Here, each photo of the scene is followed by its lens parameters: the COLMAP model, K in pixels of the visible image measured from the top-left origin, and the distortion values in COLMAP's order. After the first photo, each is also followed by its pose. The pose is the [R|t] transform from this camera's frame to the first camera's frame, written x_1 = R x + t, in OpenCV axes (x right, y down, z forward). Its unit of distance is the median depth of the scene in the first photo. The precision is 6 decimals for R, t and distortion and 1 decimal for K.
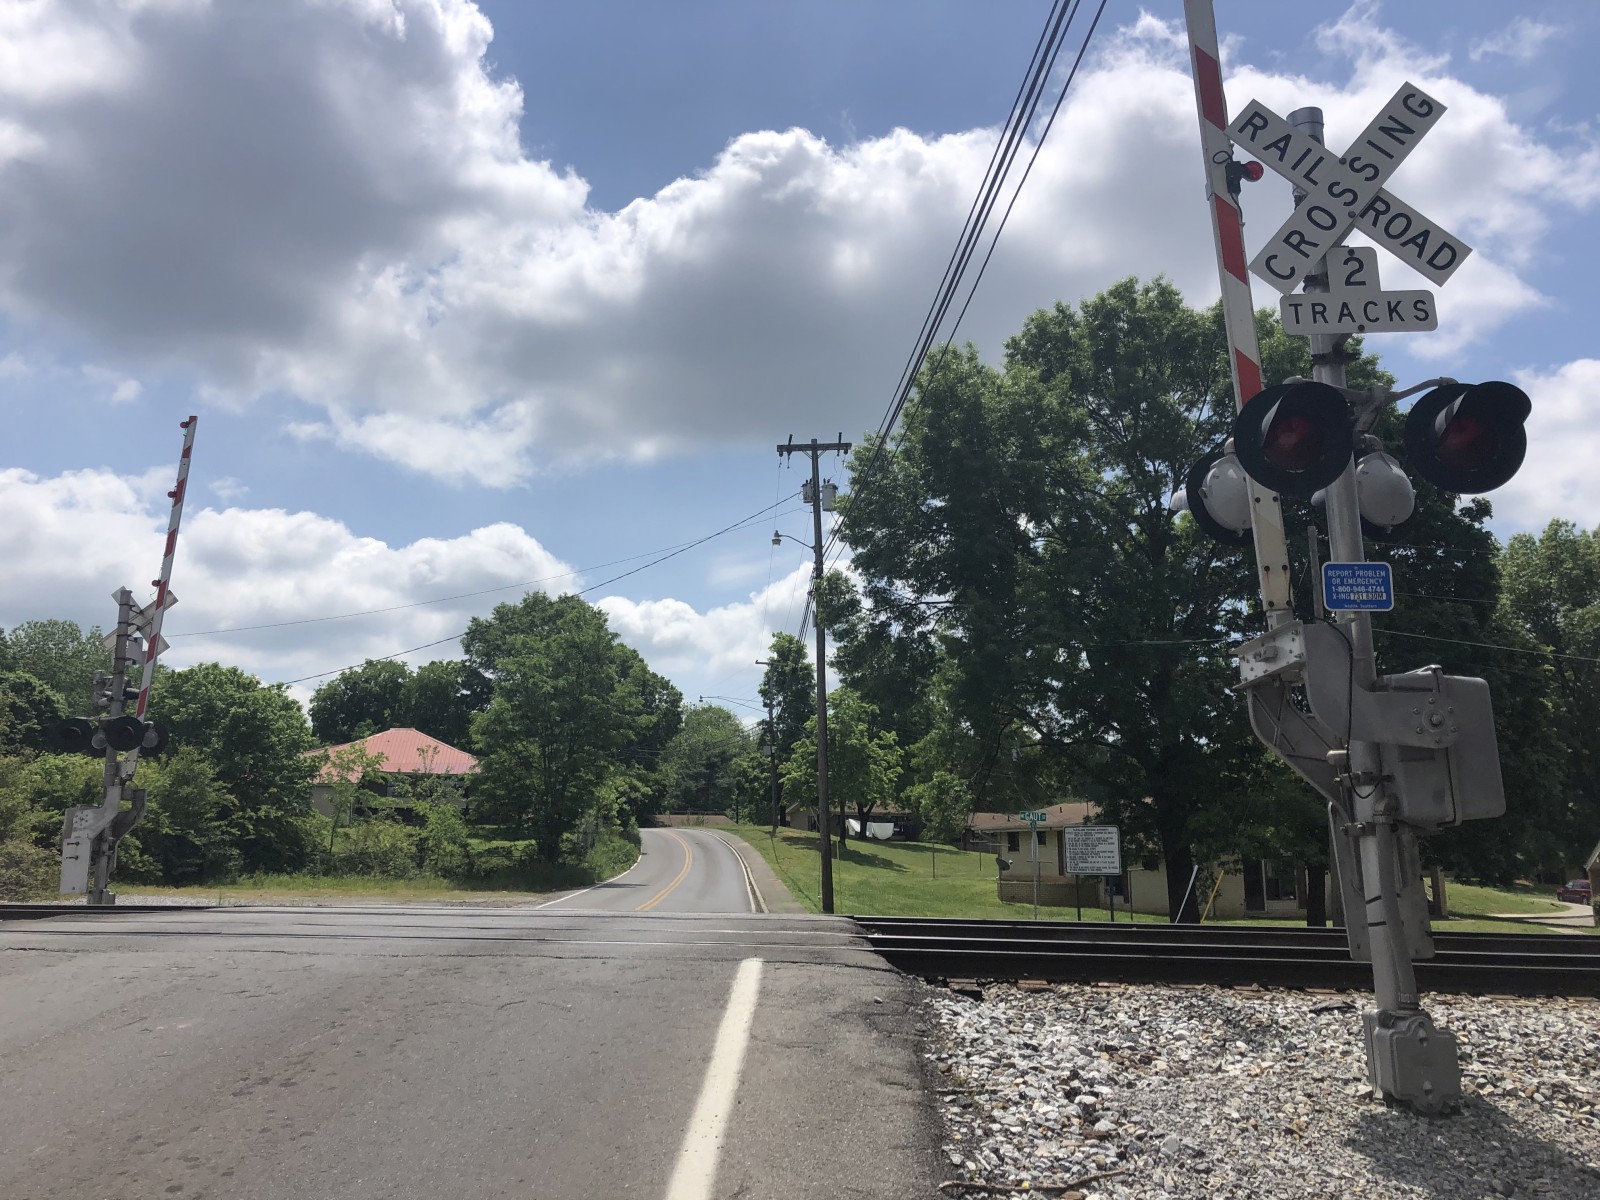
lens RADIAL K [[1285.1, 0, 780.4], [0, 1285.1, 577.3], [0, 0, 1]] dist [0.016013, -0.036722]
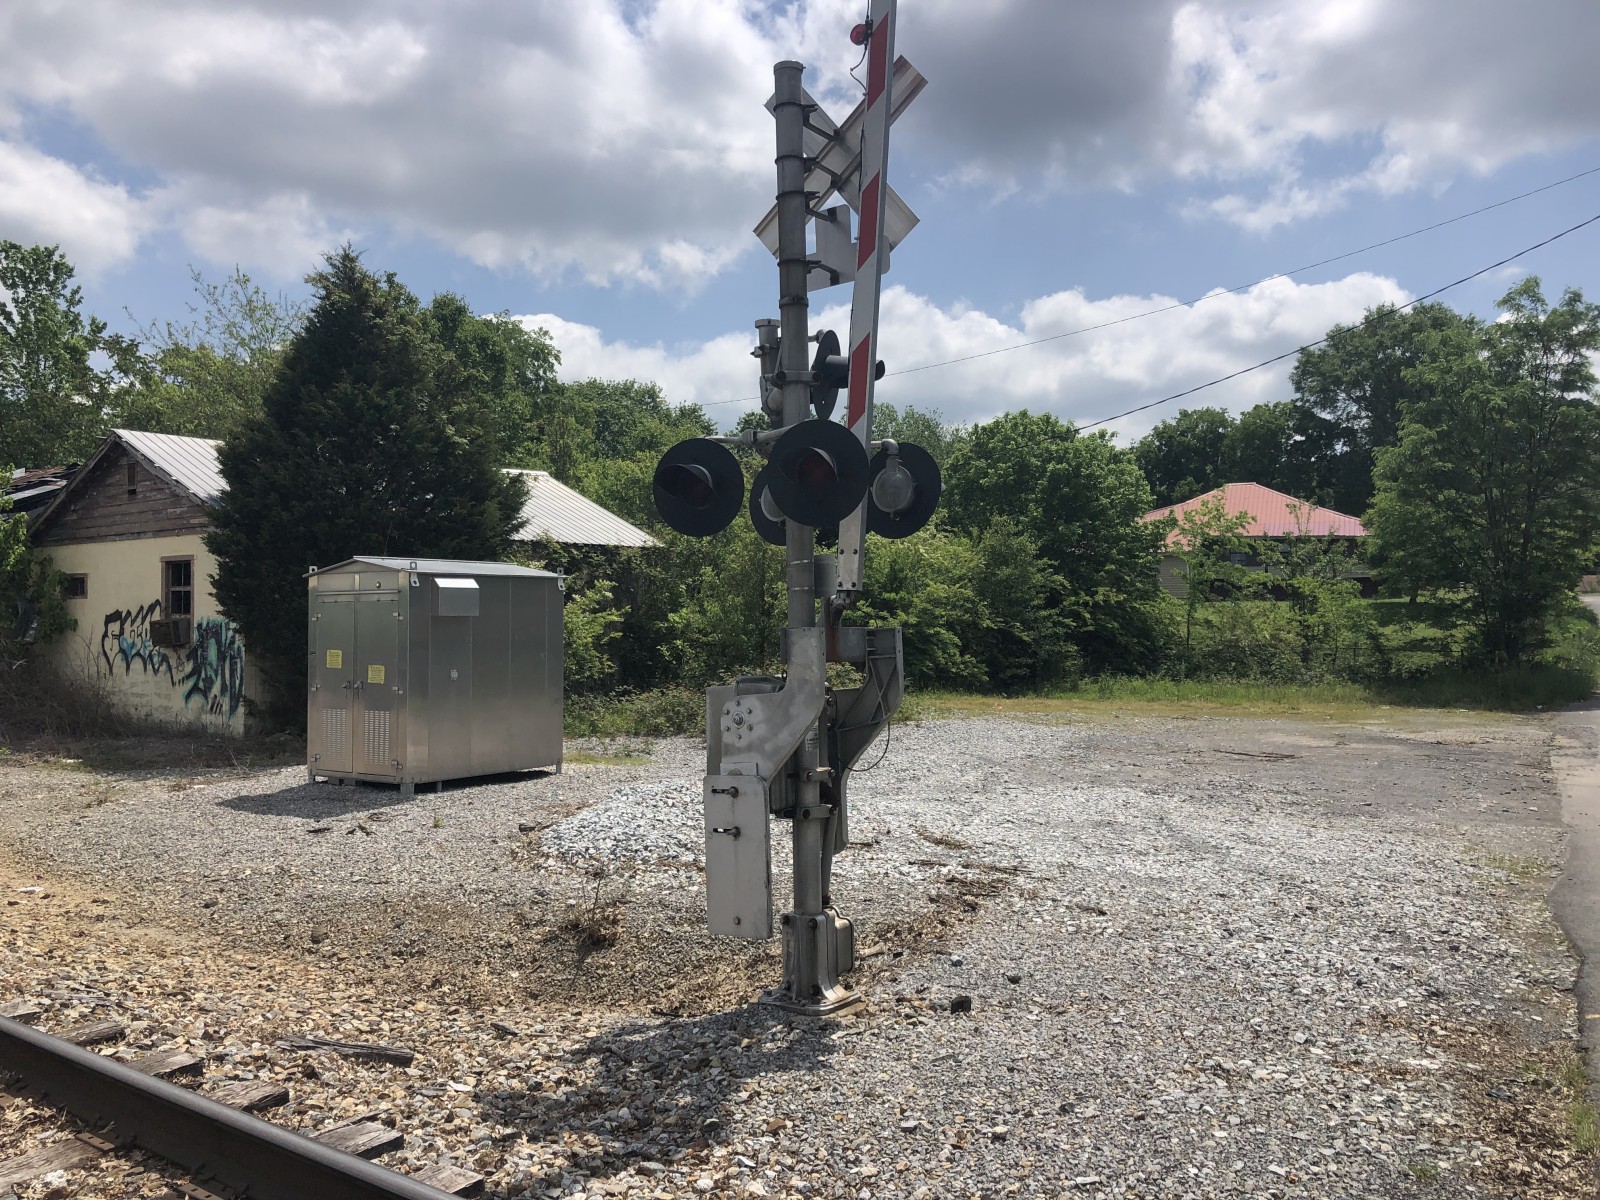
lens RADIAL K [[1450.8, 0, 801.4], [0, 1450.8, 589.4], [0, 0, 1]] dist [-0.013445, -0.008110]
pose [[0.842424, -0.022018, -0.538364, -0.081375], [0.122291, 0.980903, 0.151243, 0.024519], [0.524753, -0.193248, 0.829029, 0.179003]]
